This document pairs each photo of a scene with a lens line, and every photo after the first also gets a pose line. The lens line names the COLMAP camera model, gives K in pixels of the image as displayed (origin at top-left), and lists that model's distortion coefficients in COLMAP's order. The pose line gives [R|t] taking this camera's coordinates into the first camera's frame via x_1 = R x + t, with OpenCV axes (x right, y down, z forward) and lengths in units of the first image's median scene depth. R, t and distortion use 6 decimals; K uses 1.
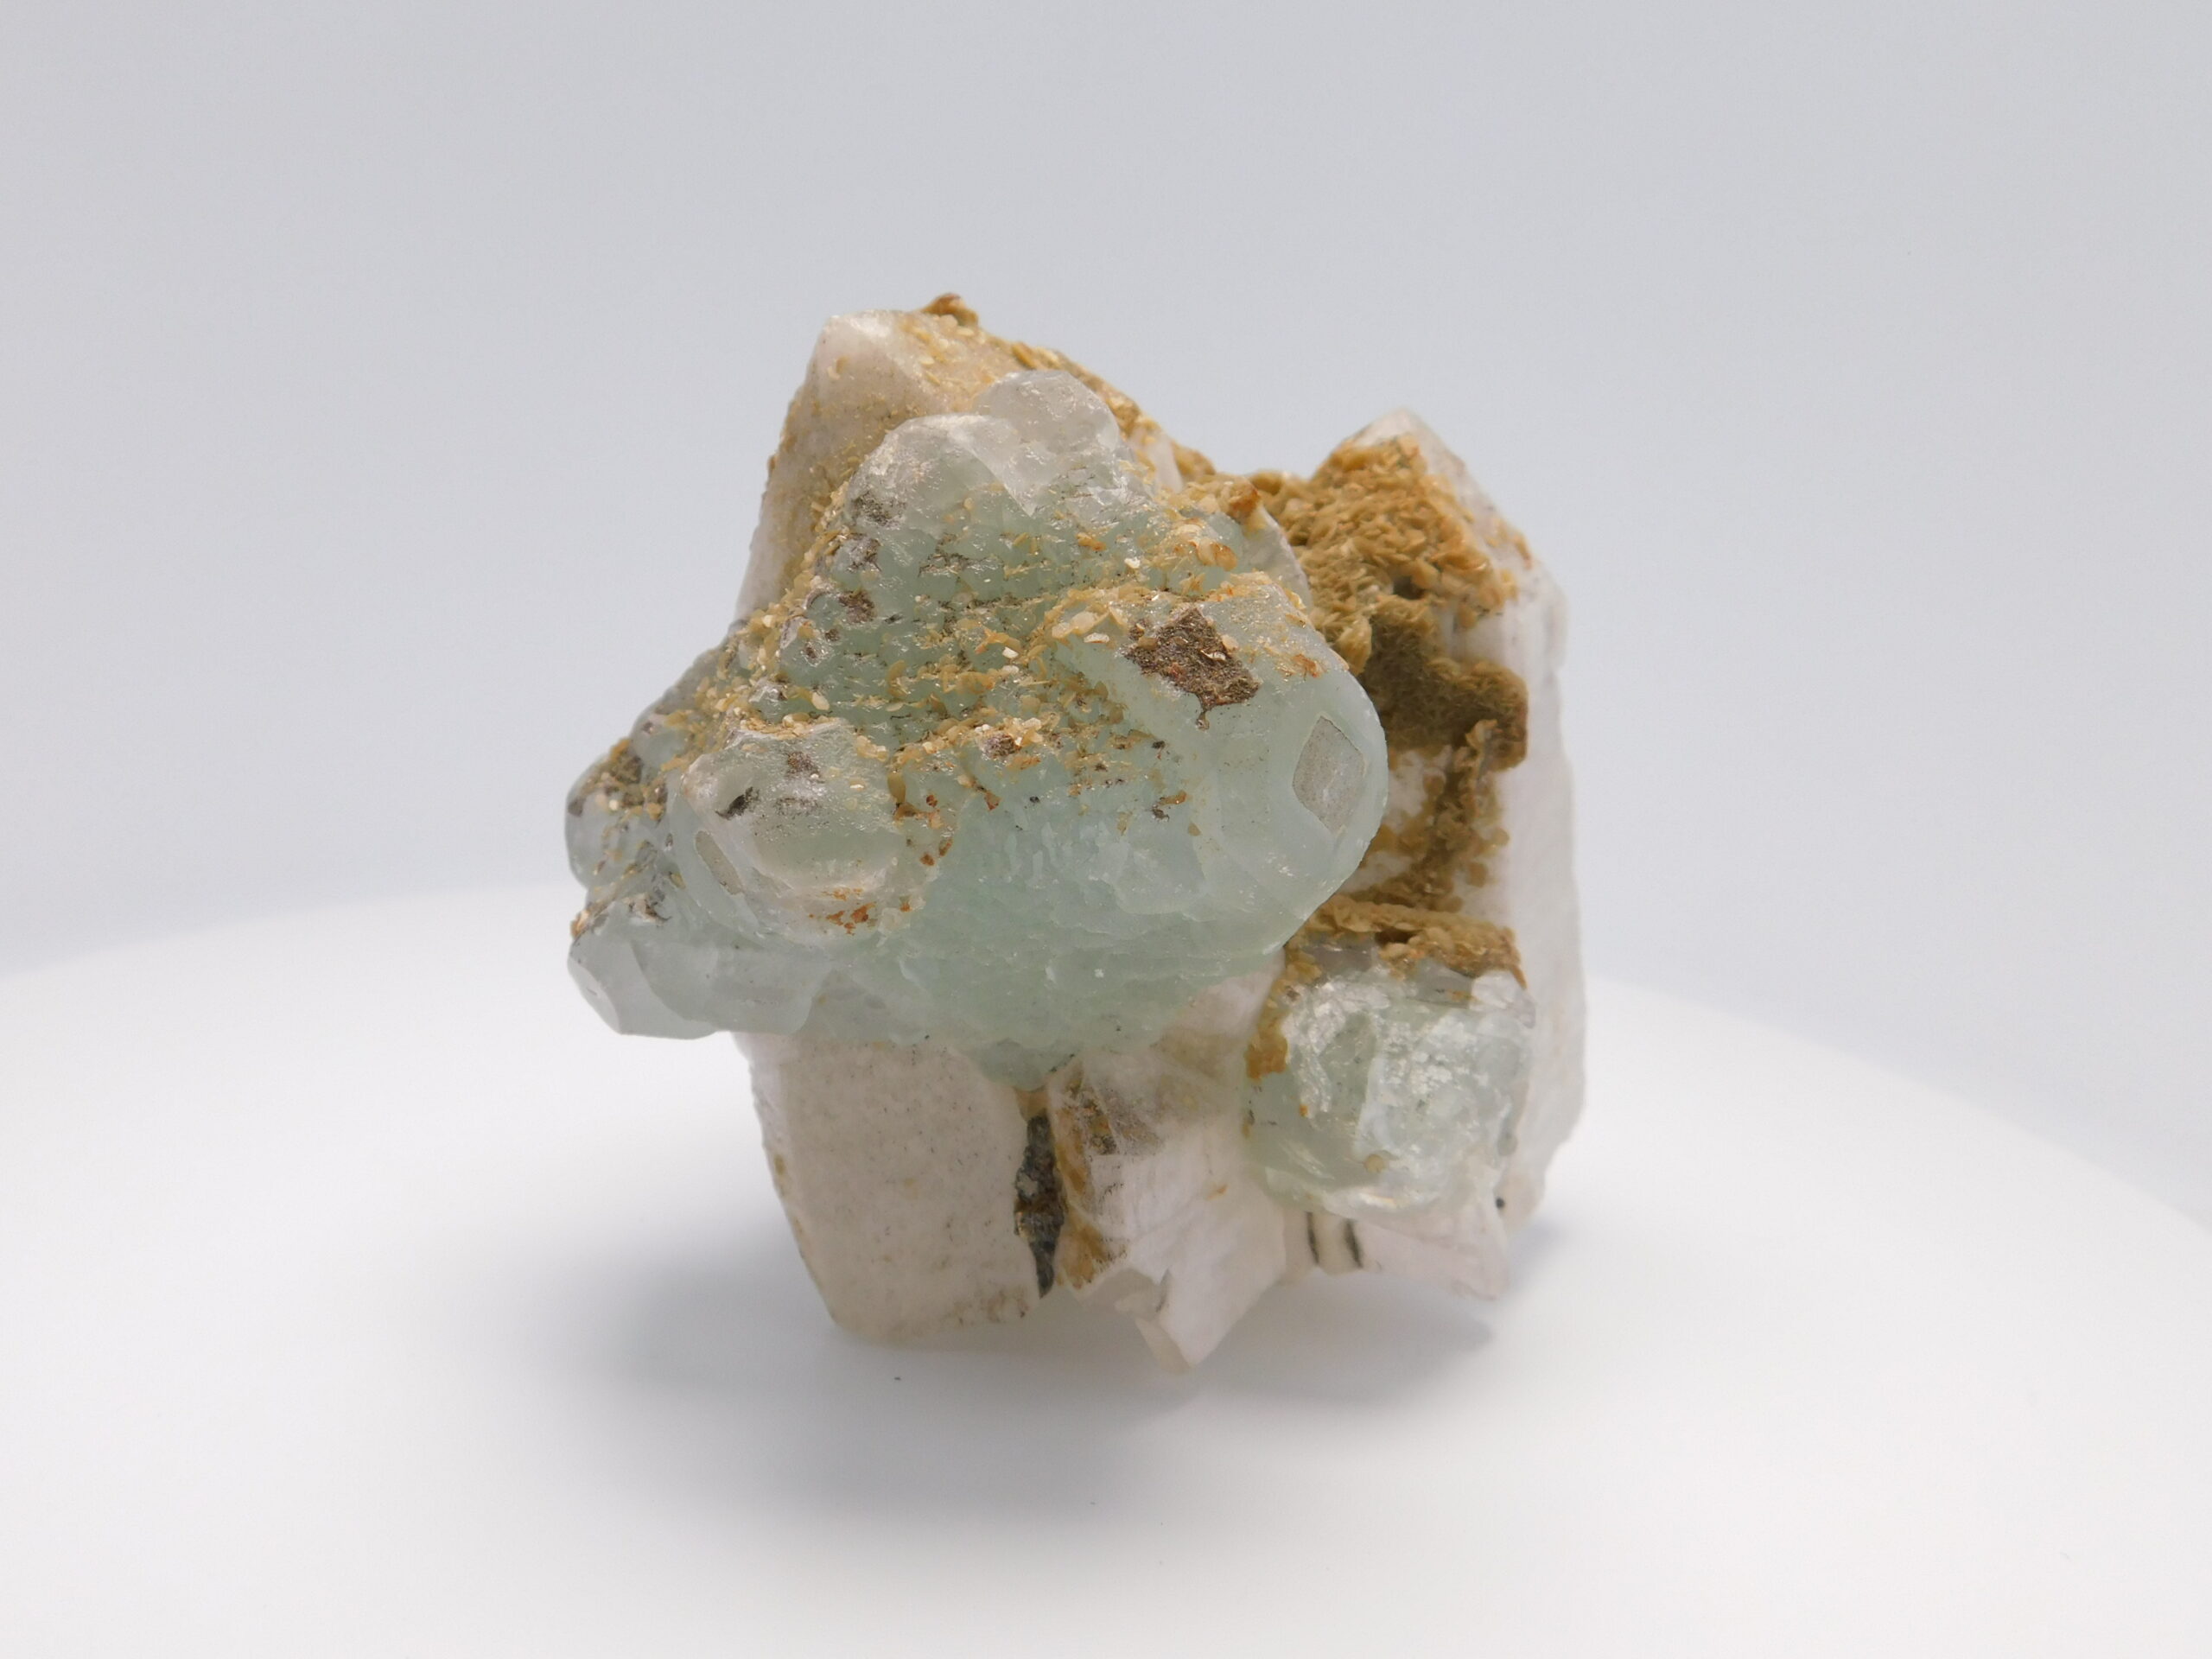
lens RADIAL K [[1926.8, 0, 1102.7], [0, 1926.8, 828.1], [0, 0, 1]] dist [-0.014768, -0.003564]
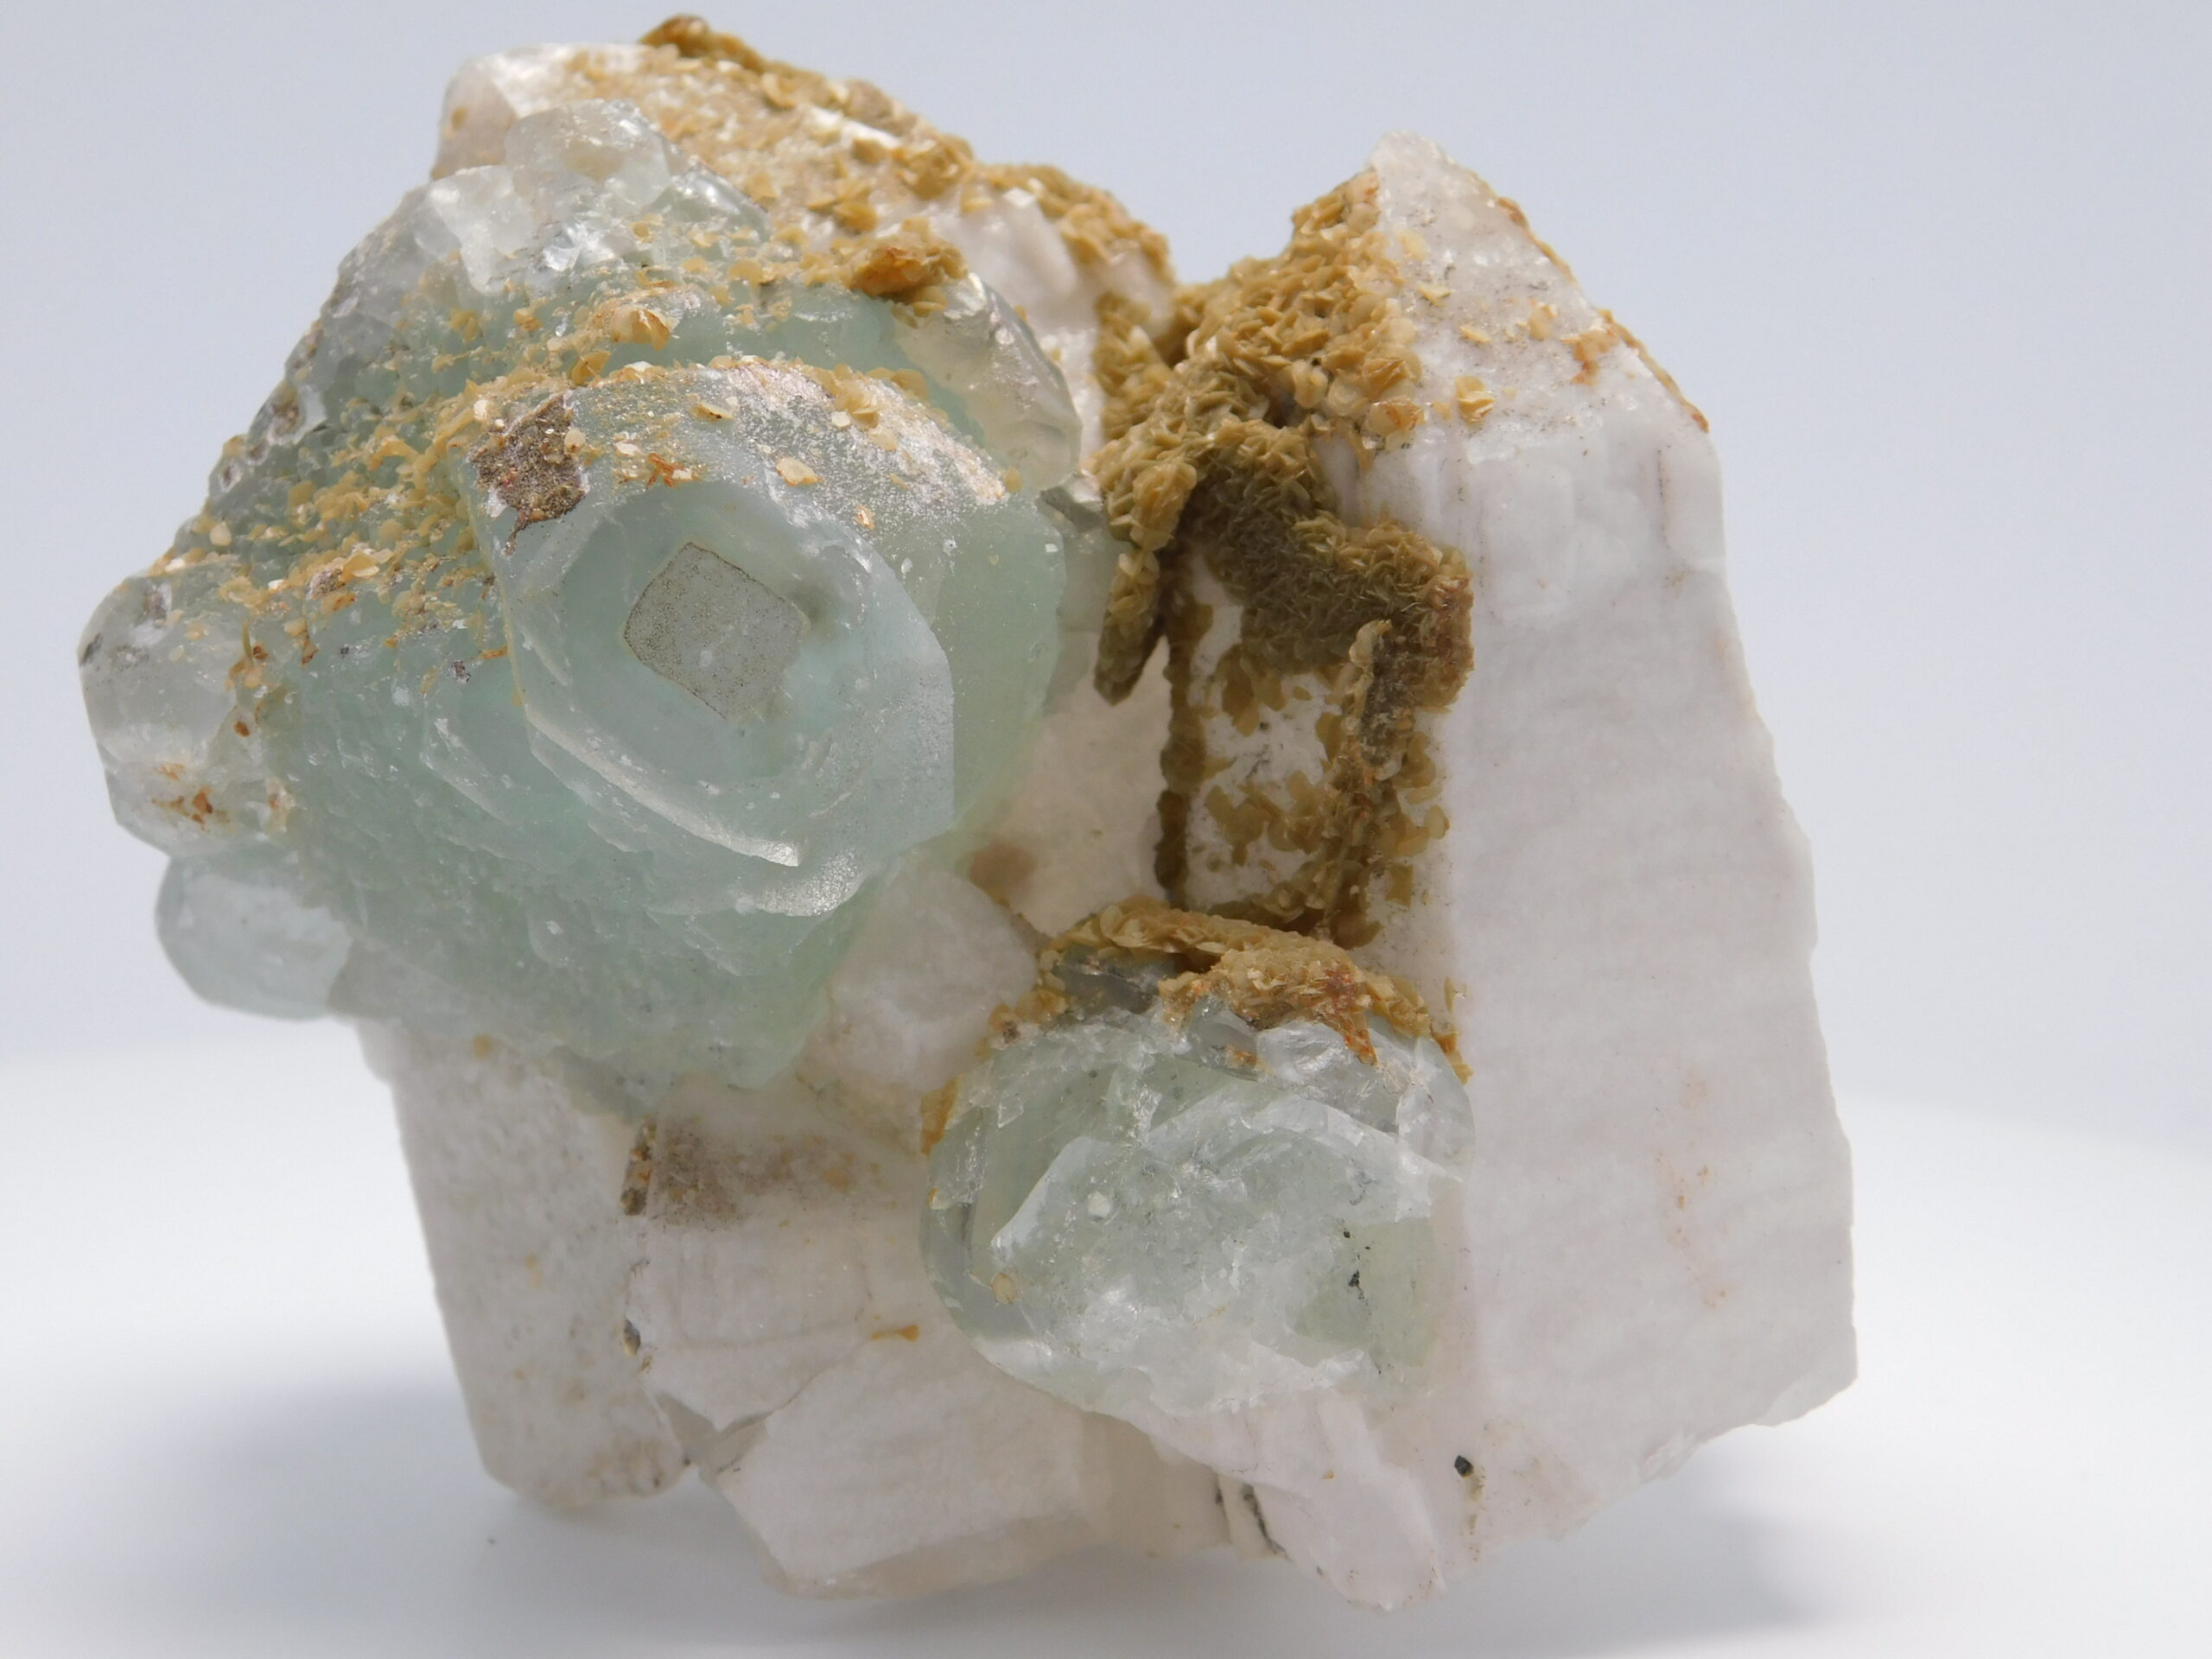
lens RADIAL K [[3851.6, 0, 1123.0], [0, 3851.6, 830.7], [0, 0, 1]] dist [-0.117499, 0.000000]
pose [[0.807922, 0.032320, -0.588403, 0.914616], [-0.092894, 0.992996, -0.073008, 0.113727], [0.581922, 0.113644, 0.805265, -0.013716]]
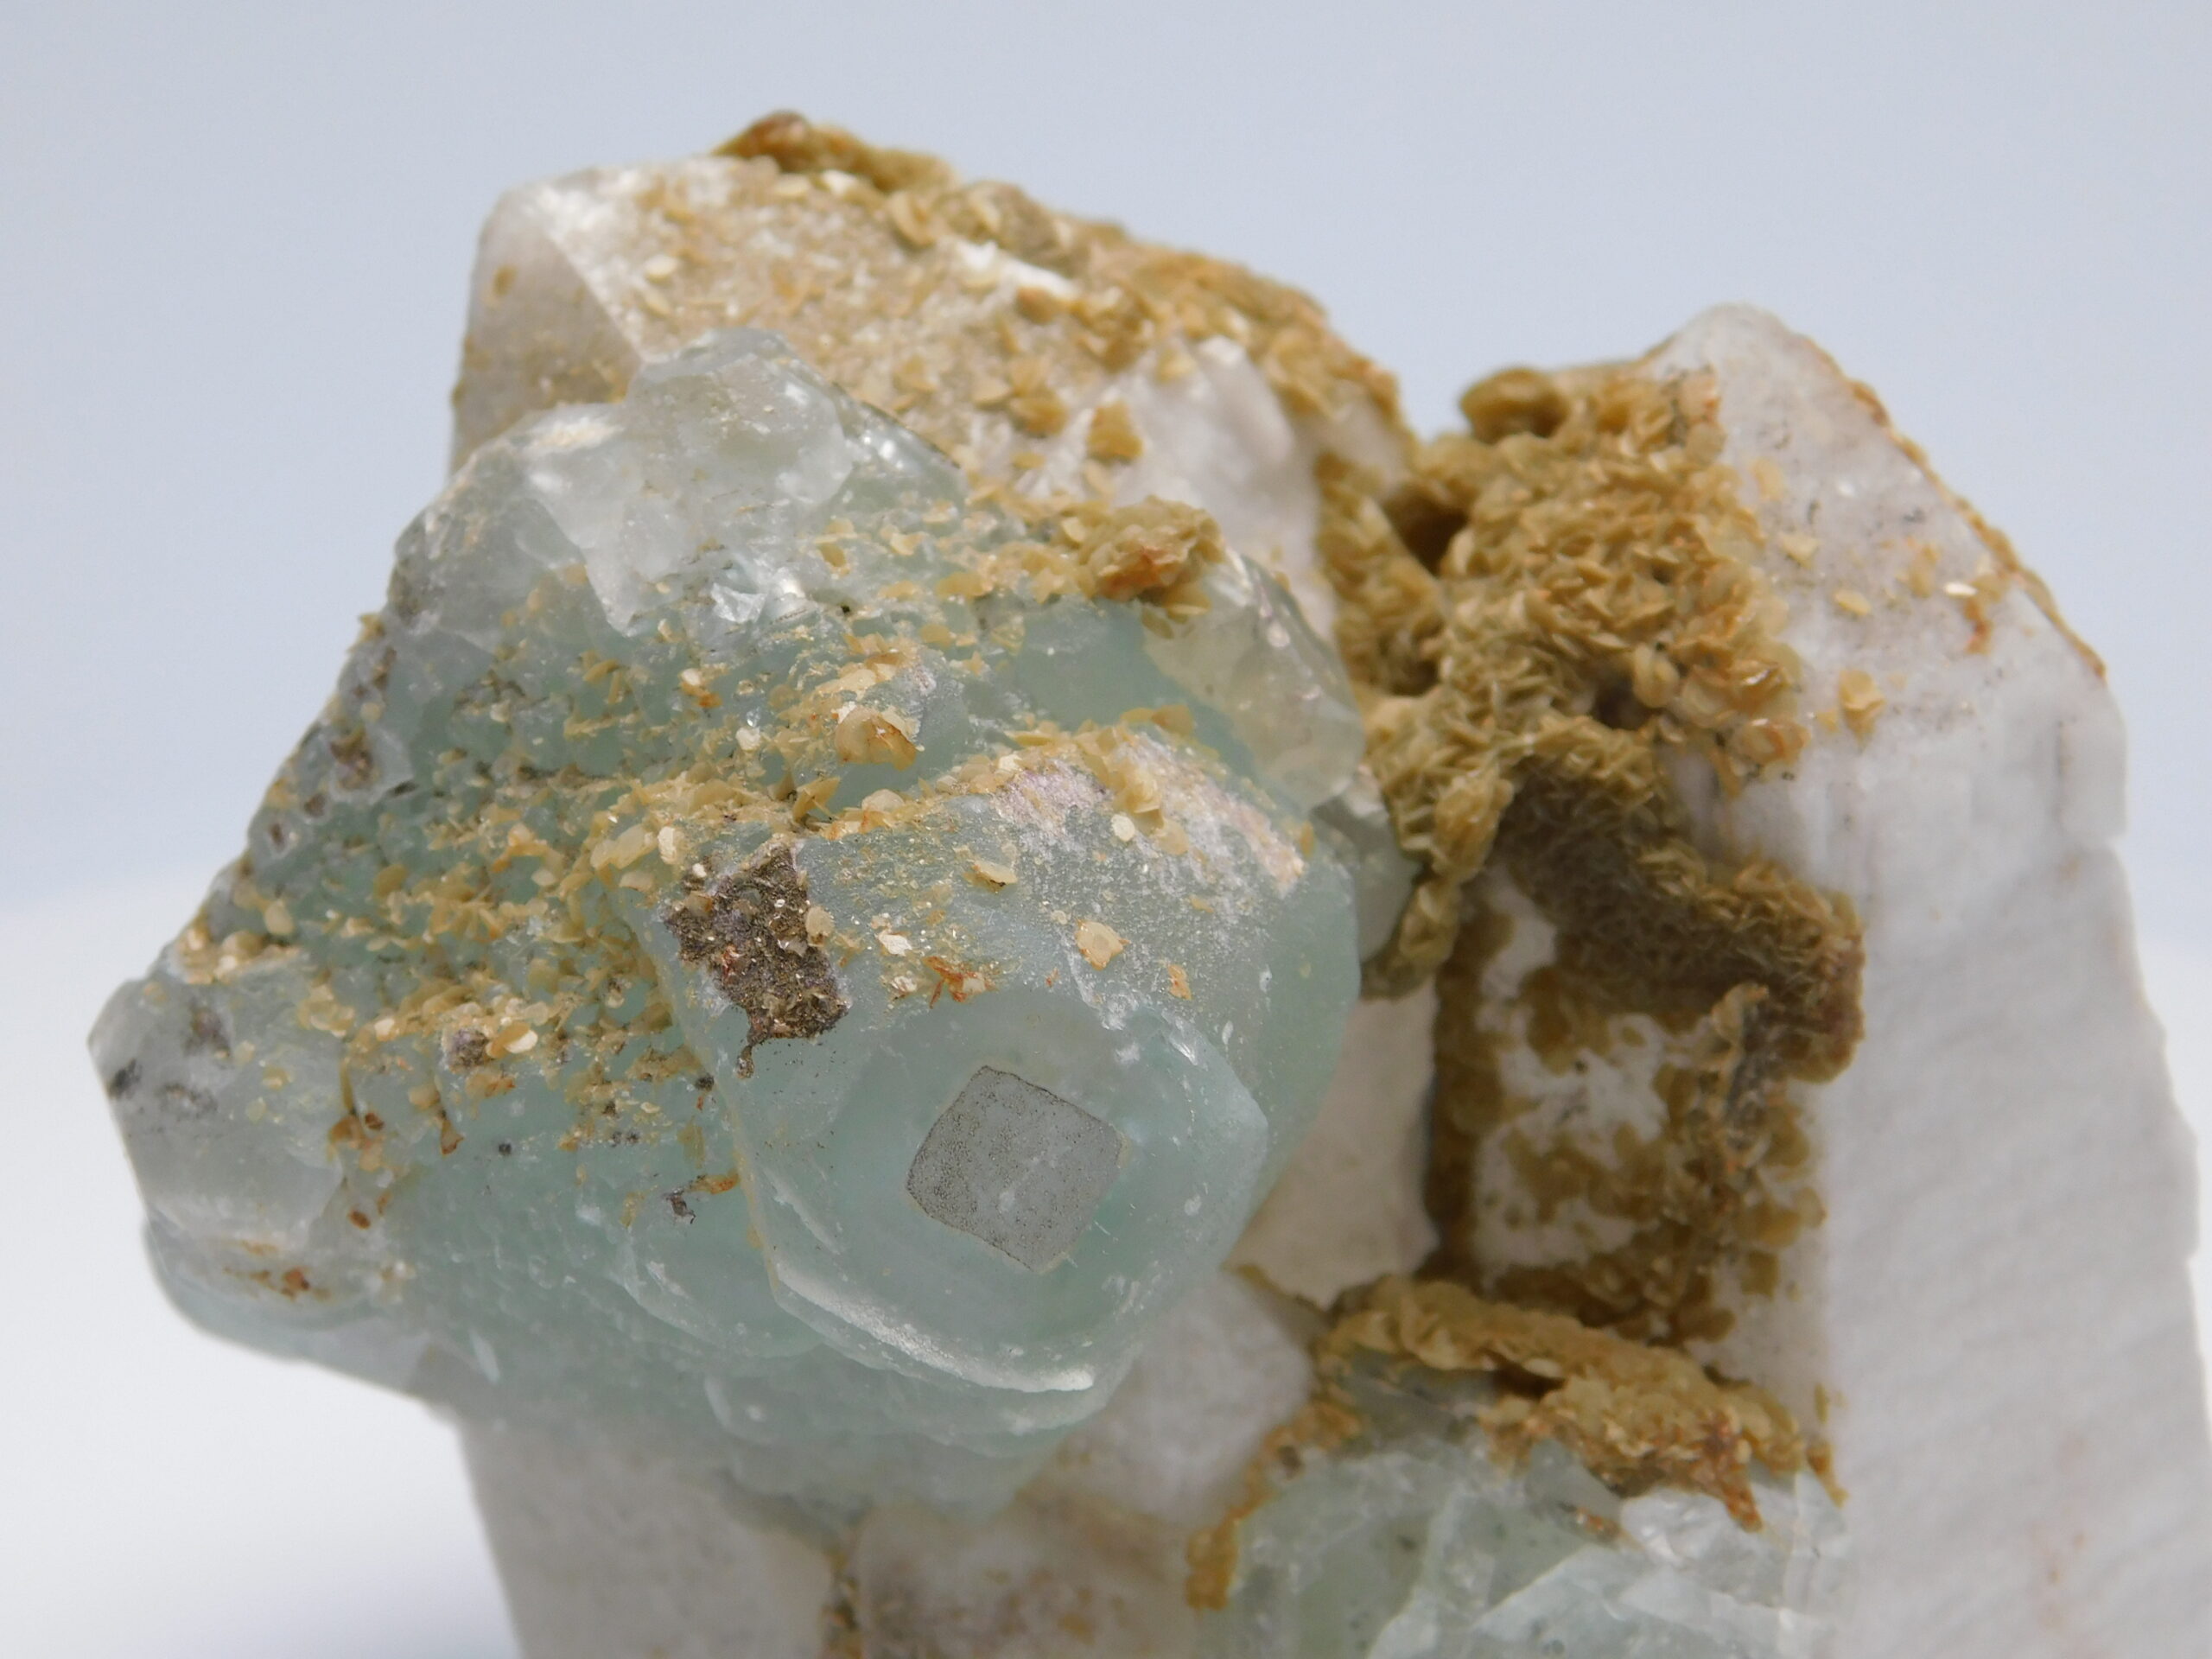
lens RADIAL K [[4374.3, 0, 1095.8], [0, 4374.3, 814.6], [0, 0, 1]] dist [-0.152560, 0.000000]
pose [[0.872059, 0.119496, -0.474588, 0.622447], [-0.062854, 0.989049, 0.133538, -0.255950], [0.485348, -0.086623, 0.870020, -0.051131]]
